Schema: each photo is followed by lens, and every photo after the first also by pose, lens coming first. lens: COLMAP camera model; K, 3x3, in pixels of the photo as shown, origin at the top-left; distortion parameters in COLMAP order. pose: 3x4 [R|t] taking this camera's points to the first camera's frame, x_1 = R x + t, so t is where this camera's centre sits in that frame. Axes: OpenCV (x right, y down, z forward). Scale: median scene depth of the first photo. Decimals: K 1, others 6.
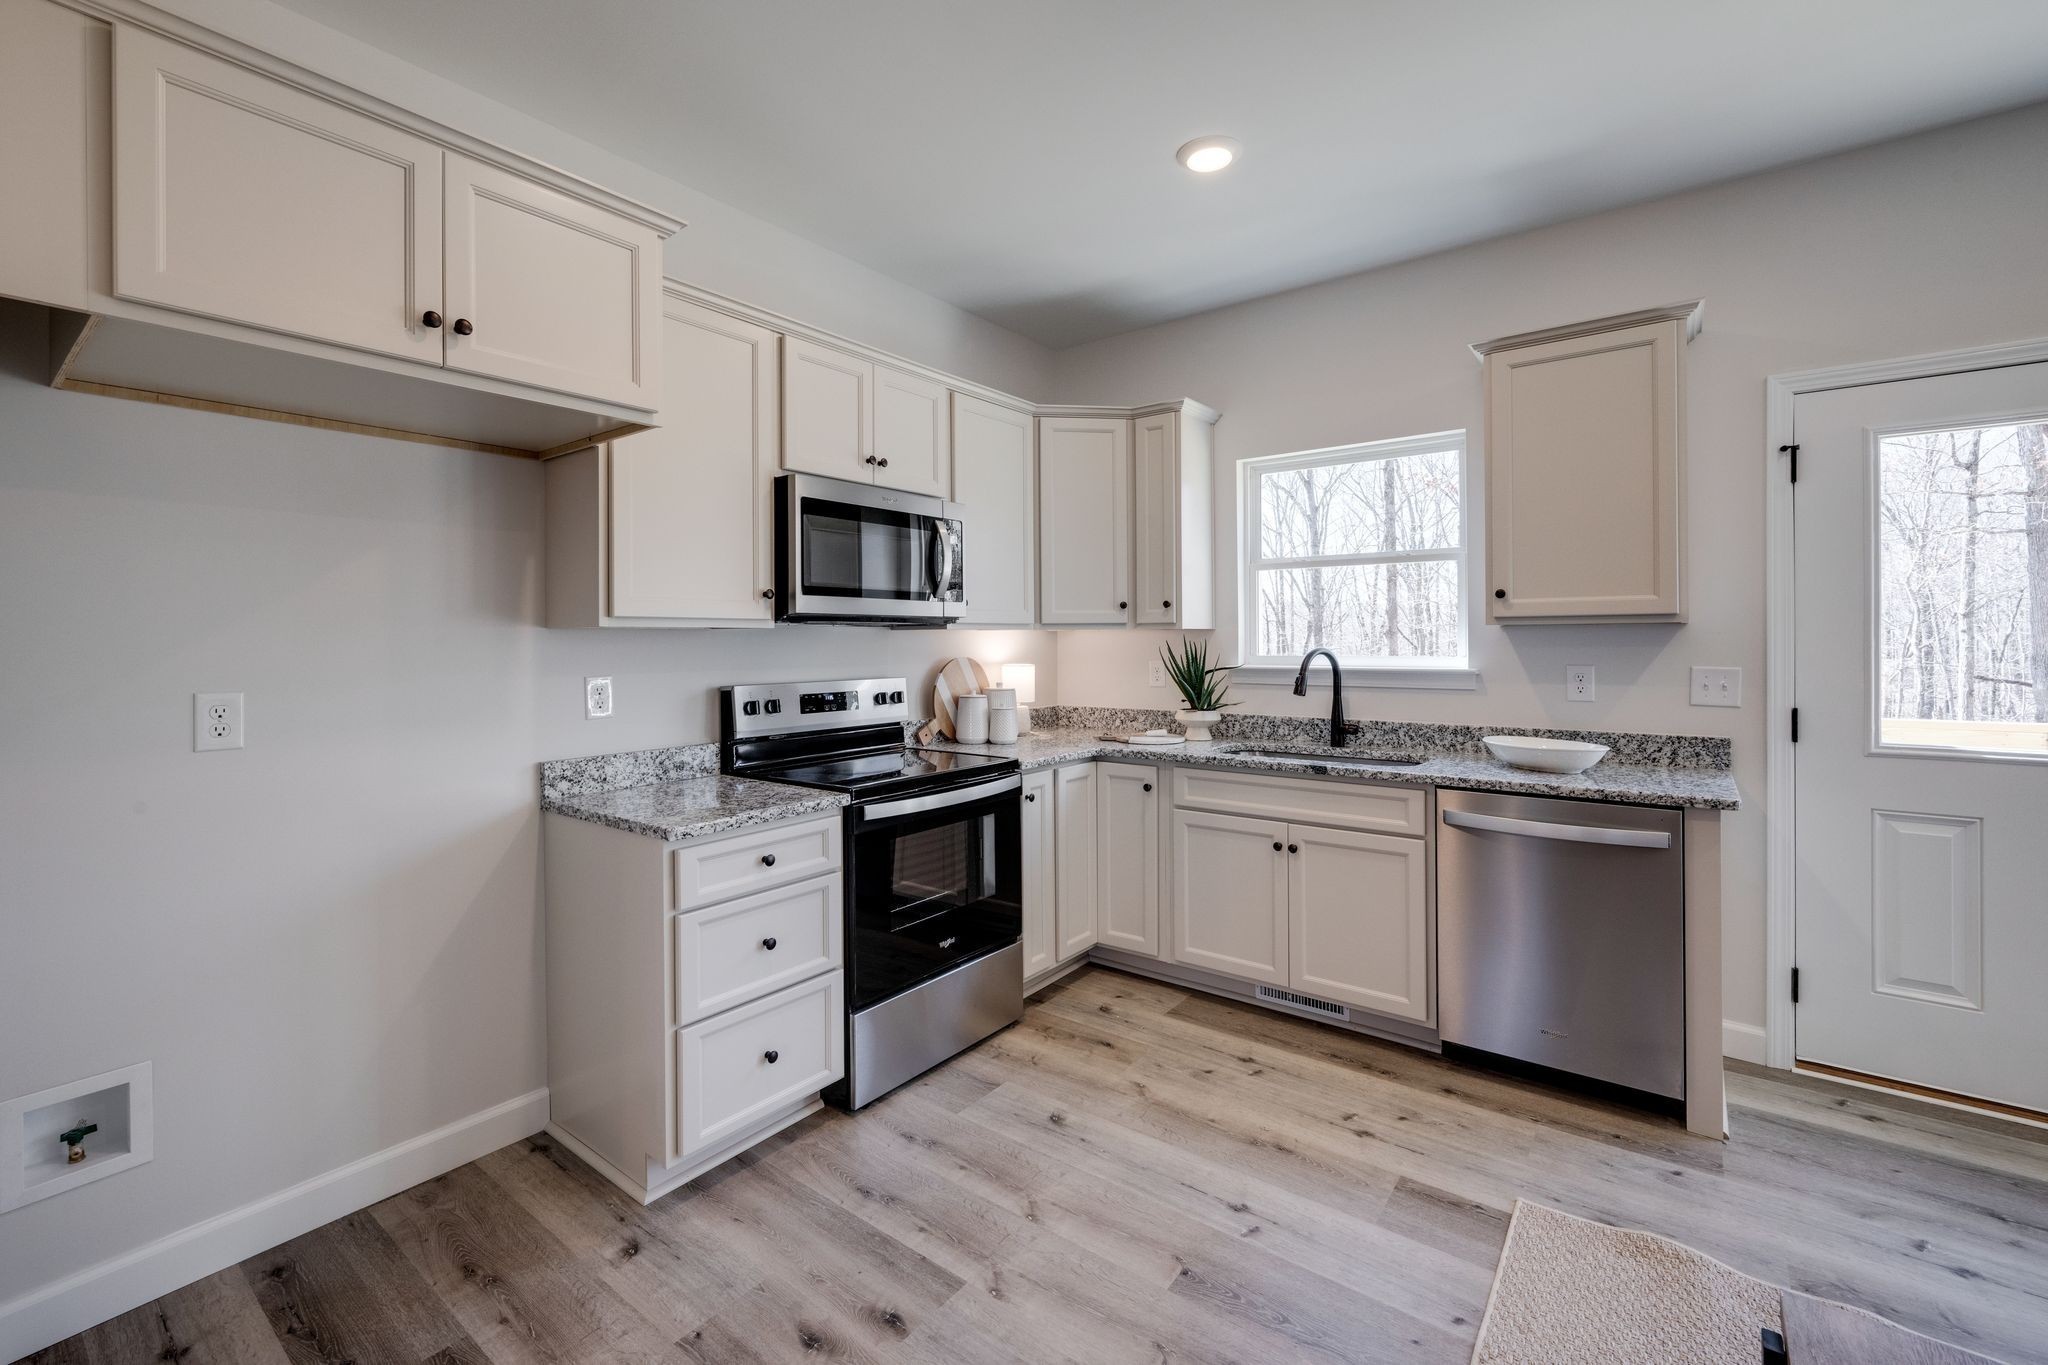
lens RADIAL K [[870.8, 0, 1005.7], [0, 870.8, 639.8], [0, 0, 1]] dist [-0.001092, -0.000382]
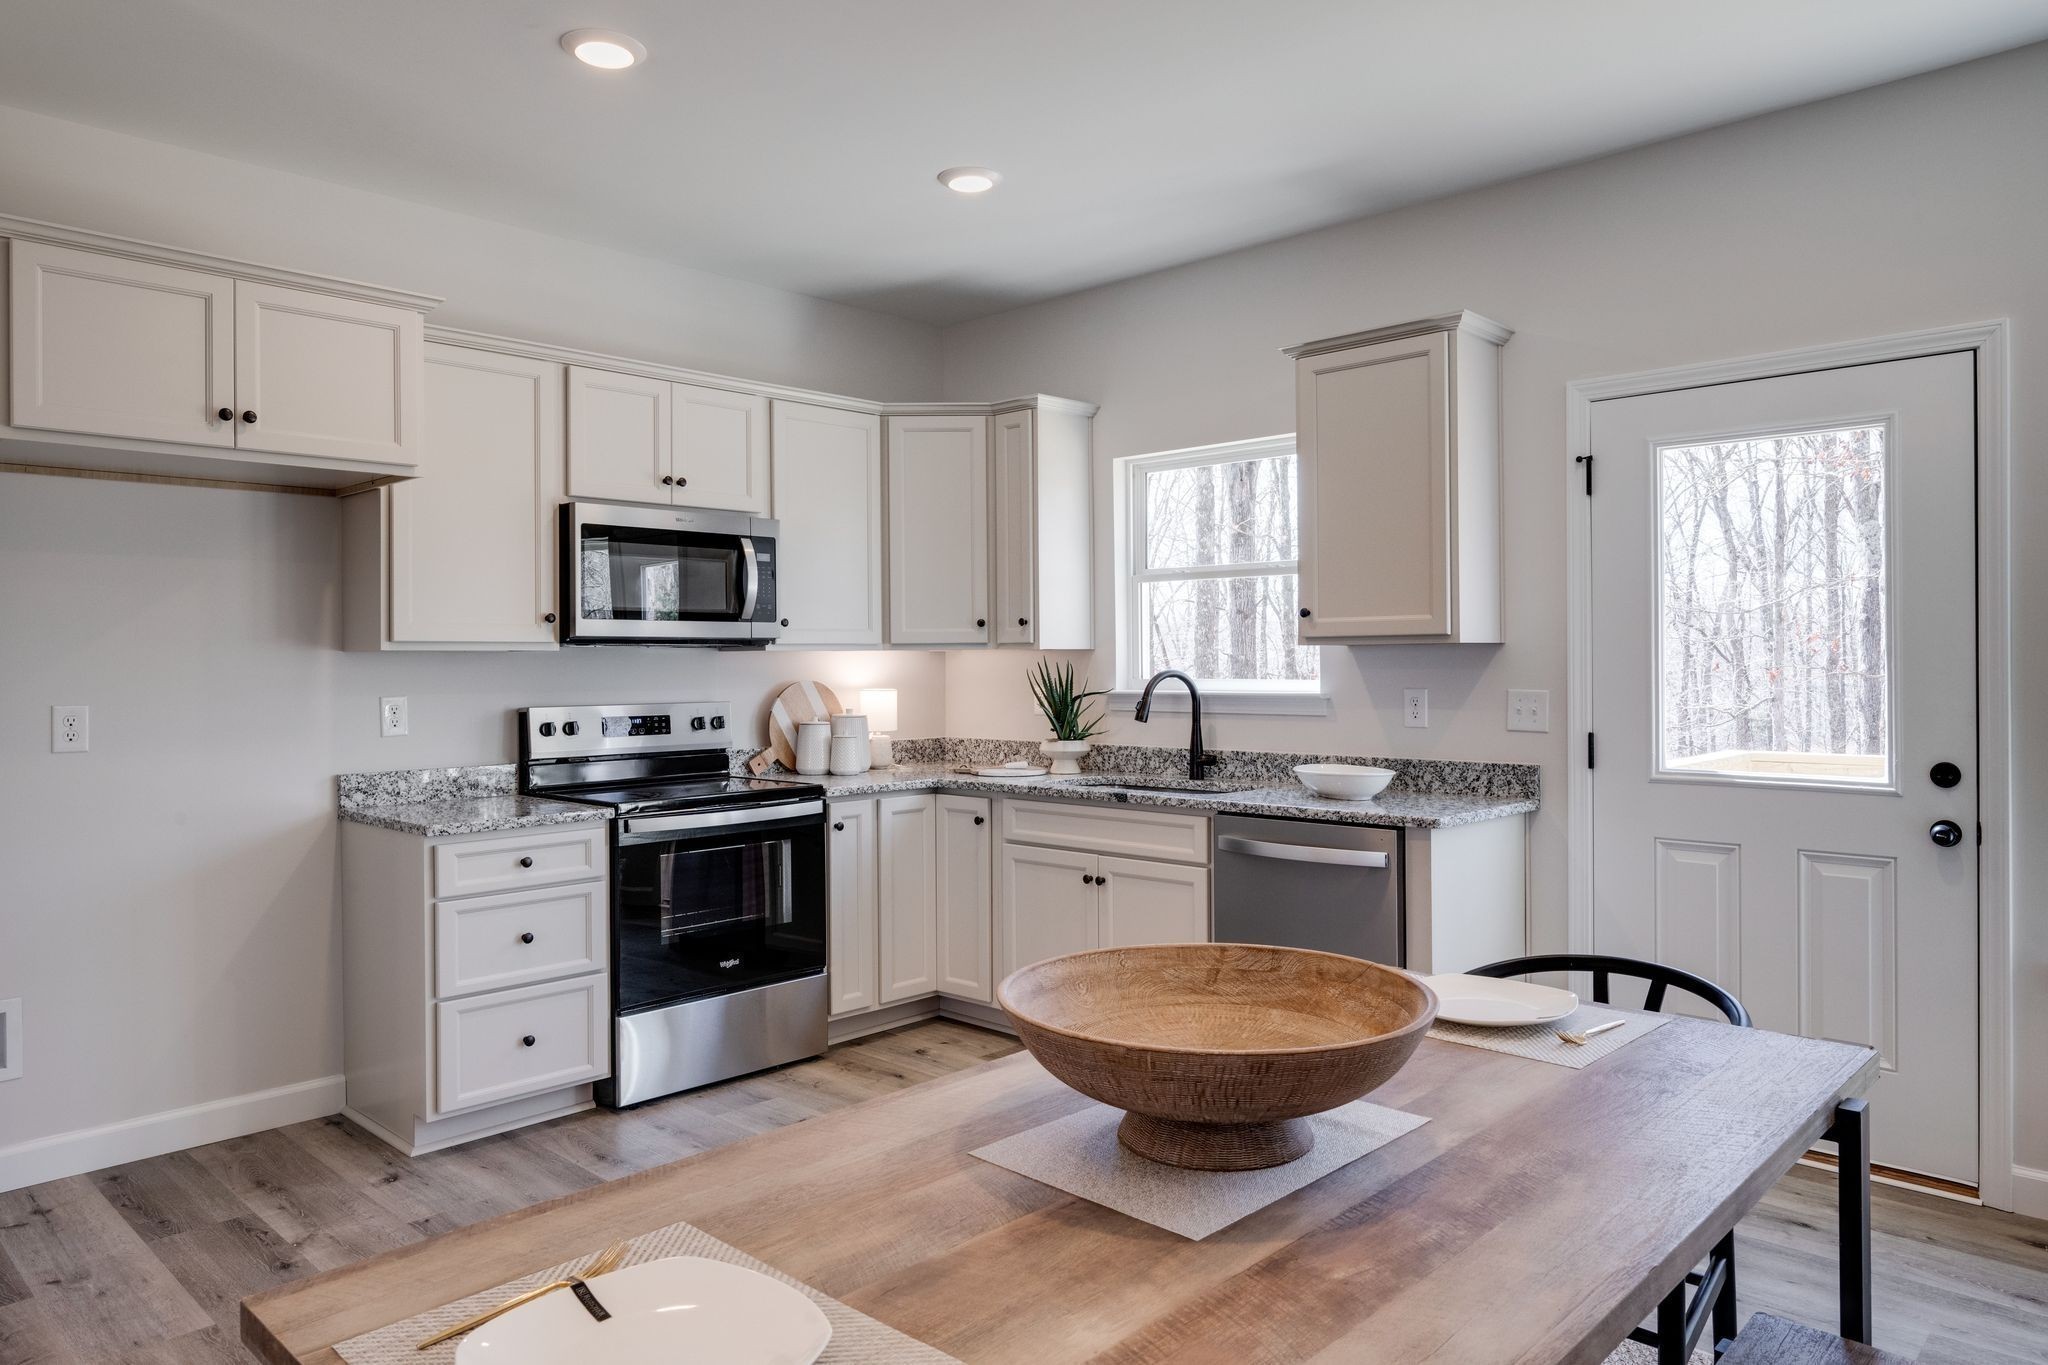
lens RADIAL K [[1345.3, 0, 1013.9], [0, 1345.3, 659.8], [0, 0, 1]] dist [-0.002090, 0.000406]
pose [[0.994449, -0.001237, -0.105212, 0.435747], [0.001142, 0.999999, -0.000962, -0.000351], [0.105213, 0.000837, 0.994449, -0.524926]]
